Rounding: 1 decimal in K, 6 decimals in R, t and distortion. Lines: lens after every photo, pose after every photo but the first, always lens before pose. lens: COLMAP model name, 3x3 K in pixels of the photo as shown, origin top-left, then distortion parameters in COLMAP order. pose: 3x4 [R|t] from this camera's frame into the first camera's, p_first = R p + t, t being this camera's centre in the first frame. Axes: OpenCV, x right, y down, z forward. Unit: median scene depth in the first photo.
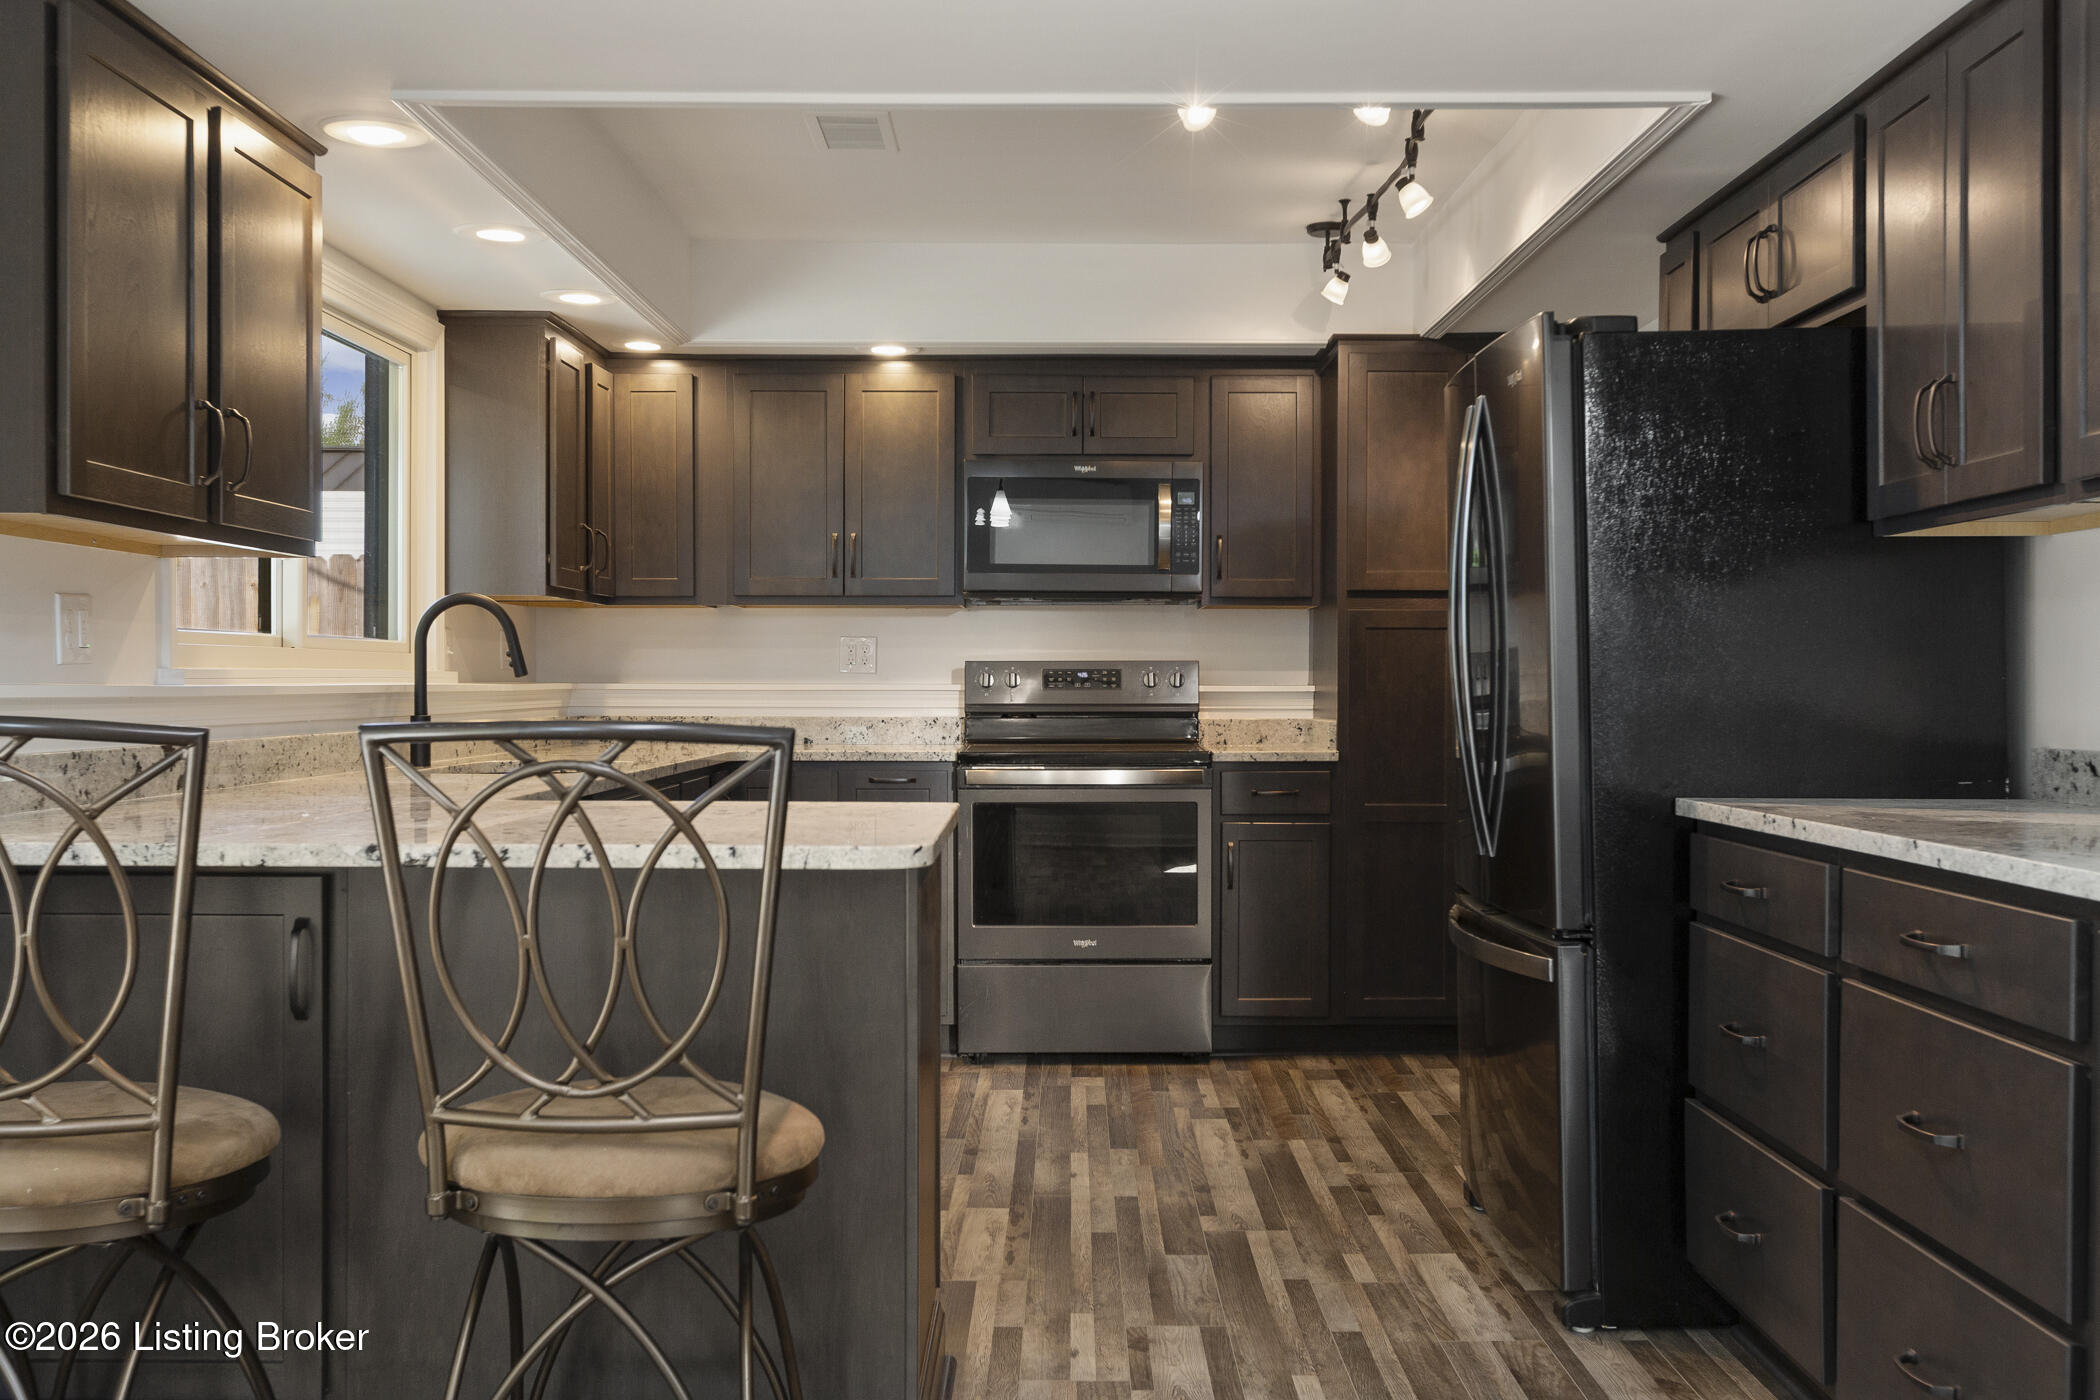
lens RADIAL K [[2052.4, 0, 1066.8], [0, 2052.4, 677.2], [0, 0, 1]] dist [0.015074, 0.000000]
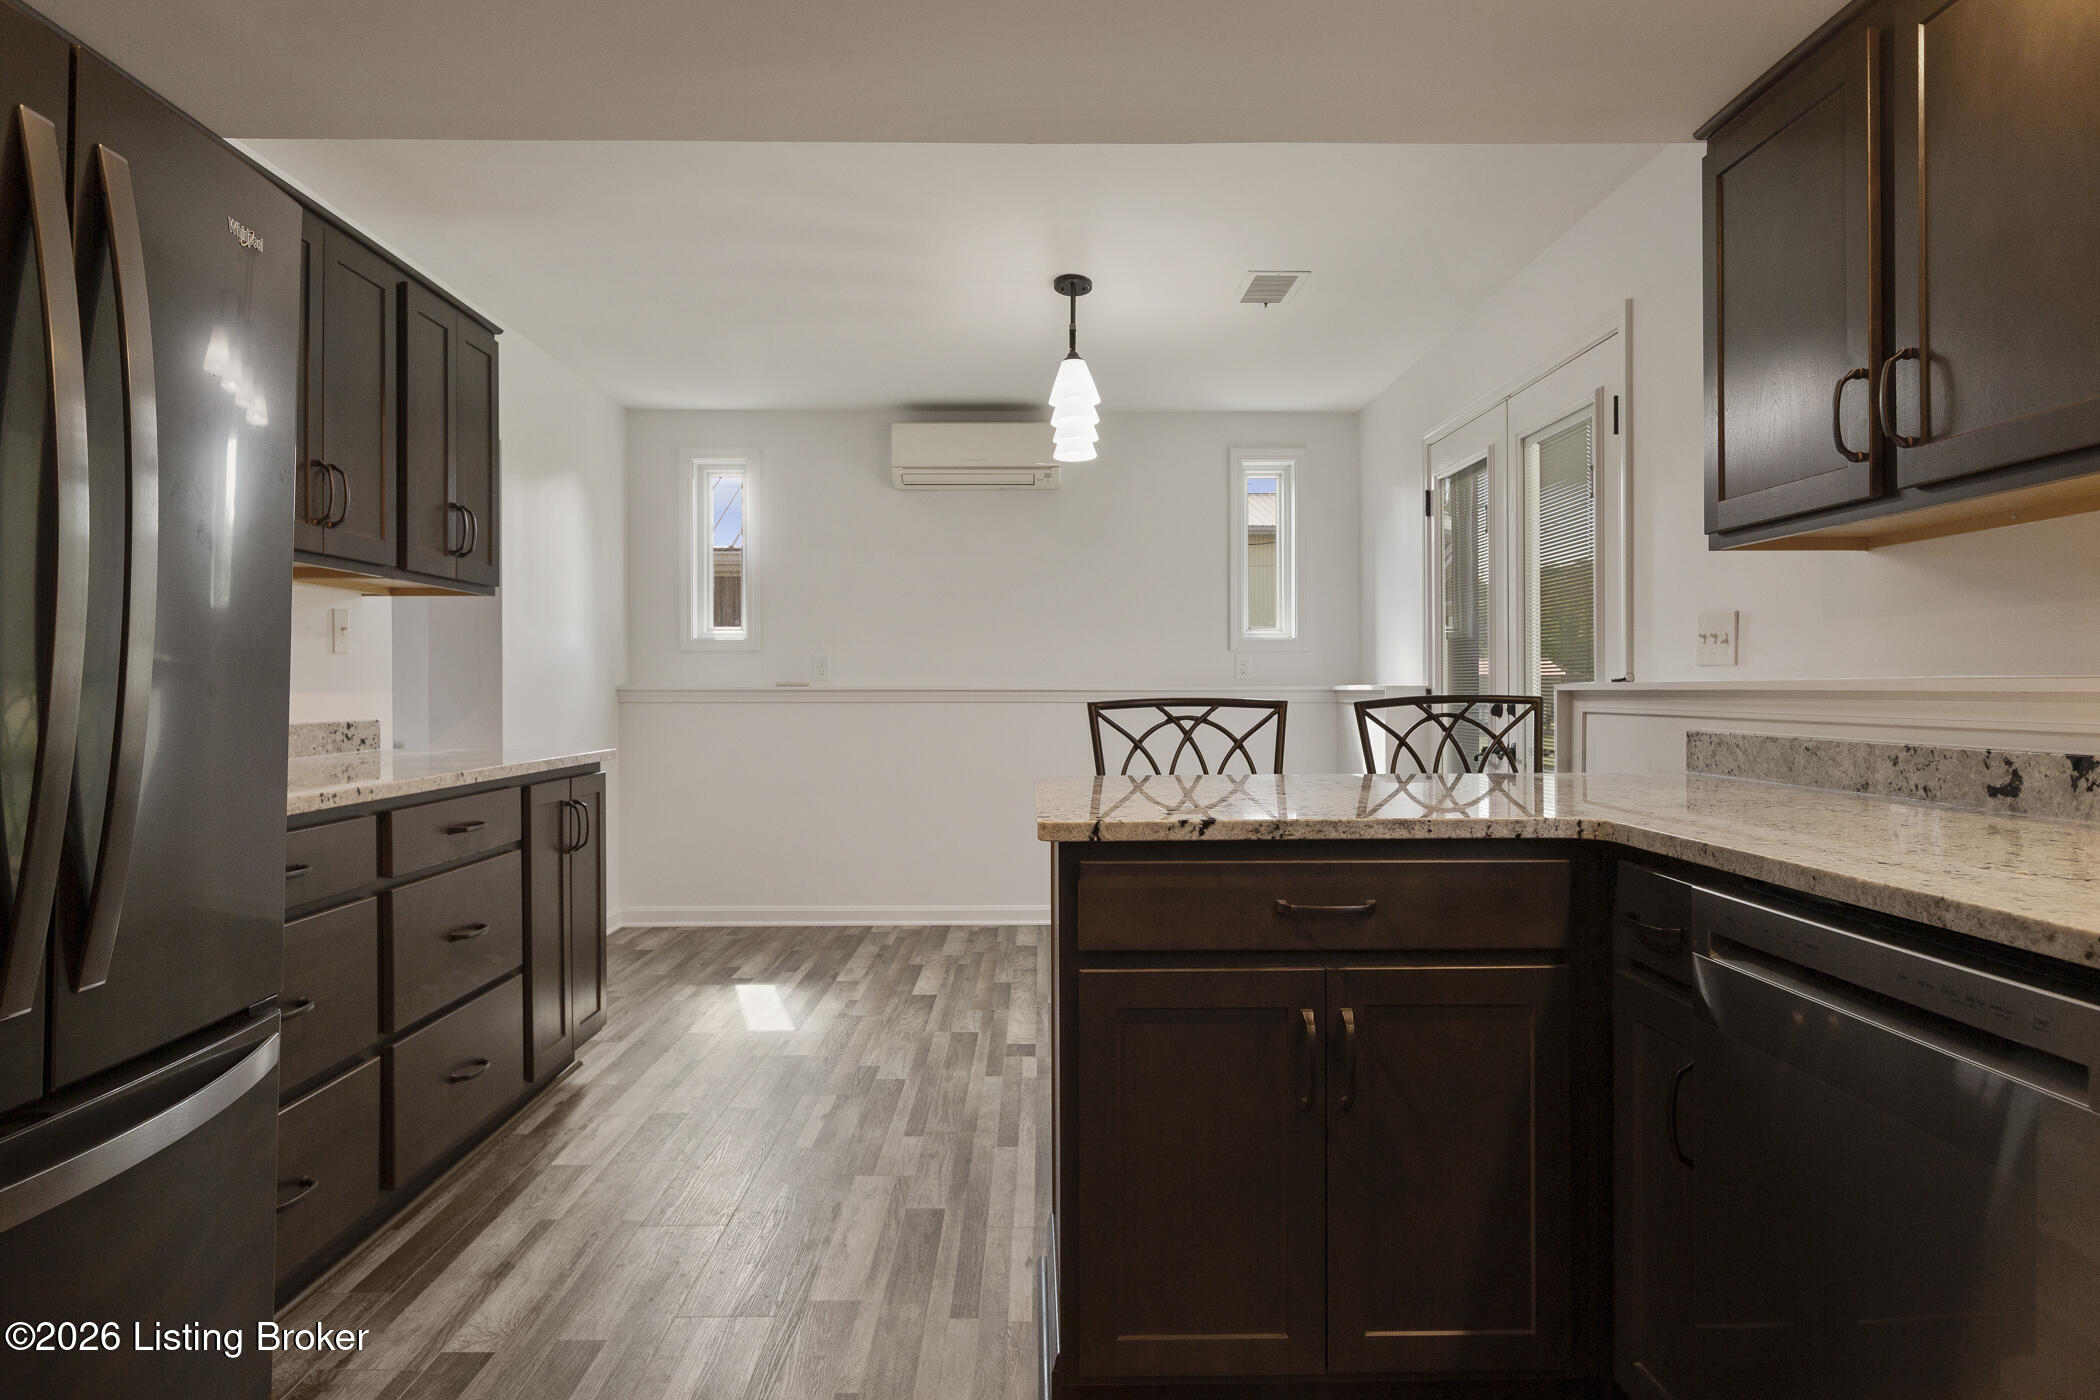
lens RADIAL K [[1323.0, 0, 1069.2], [0, 1323.0, 689.2], [0, 0, 1]] dist [0.002035, 0.004523]
pose [[-0.999791, 0.000850, -0.020431, -0.041450], [0.000907, 0.999996, -0.002780, 0.007345], [0.020428, -0.002798, -0.999787, 1.186630]]
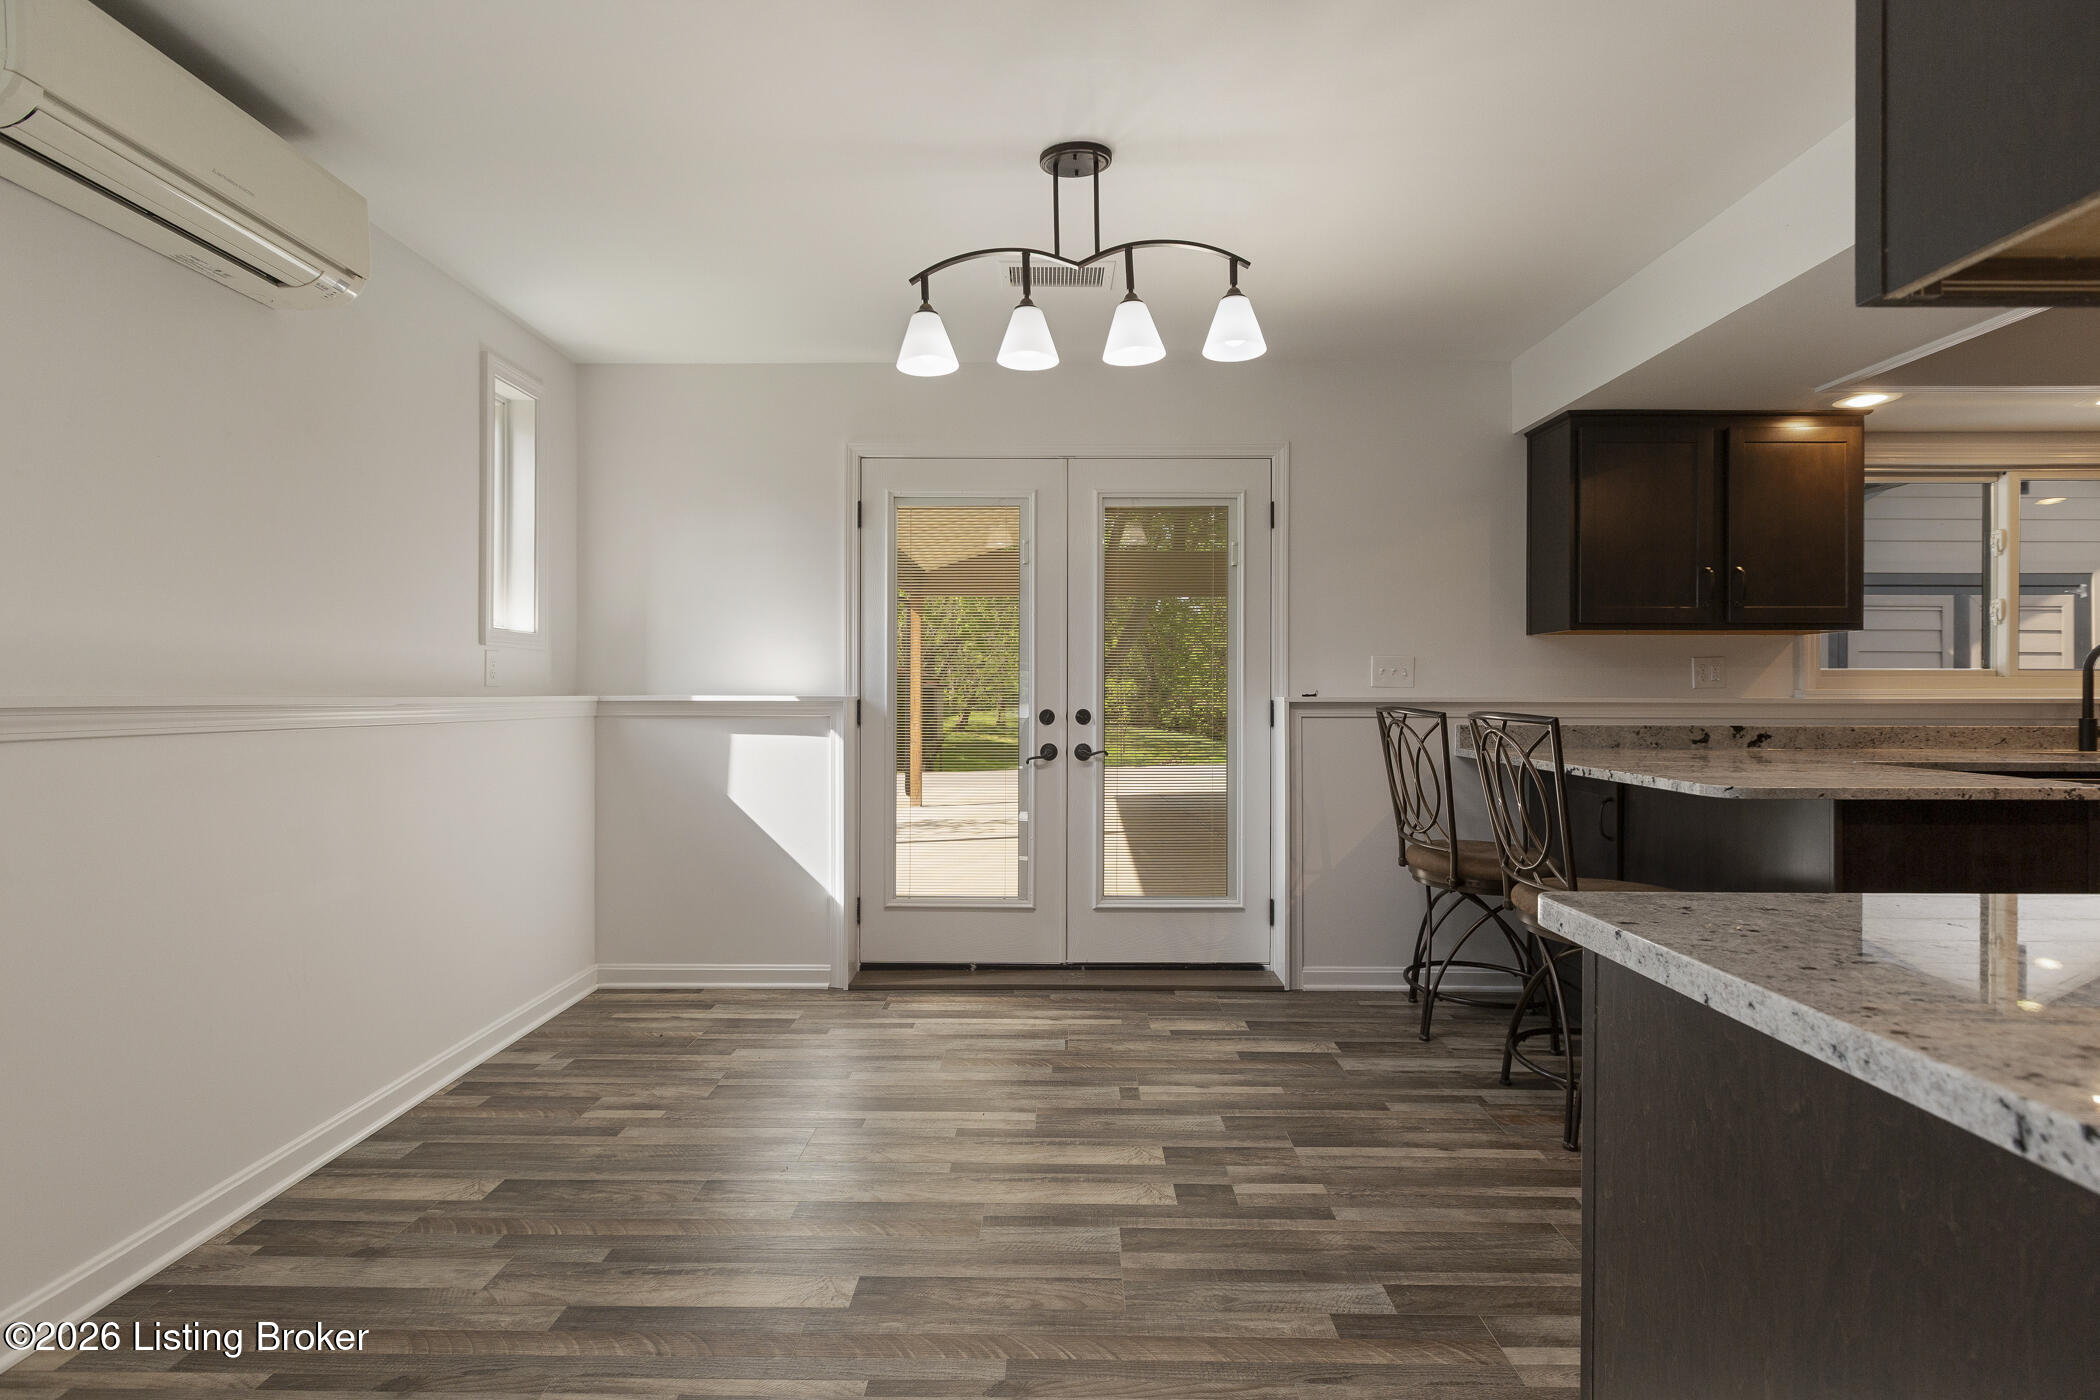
lens RADIAL K [[938.3, 0, 1052.9], [0, 938.3, 693.6], [0, 0, 1]] dist [0.004668, -0.001707]
pose [[-0.004213, -0.000821, -0.999991, 0.433775], [0.000597, 0.999999, -0.000823, -0.000176], [0.999991, -0.000600, -0.004212, 0.234252]]
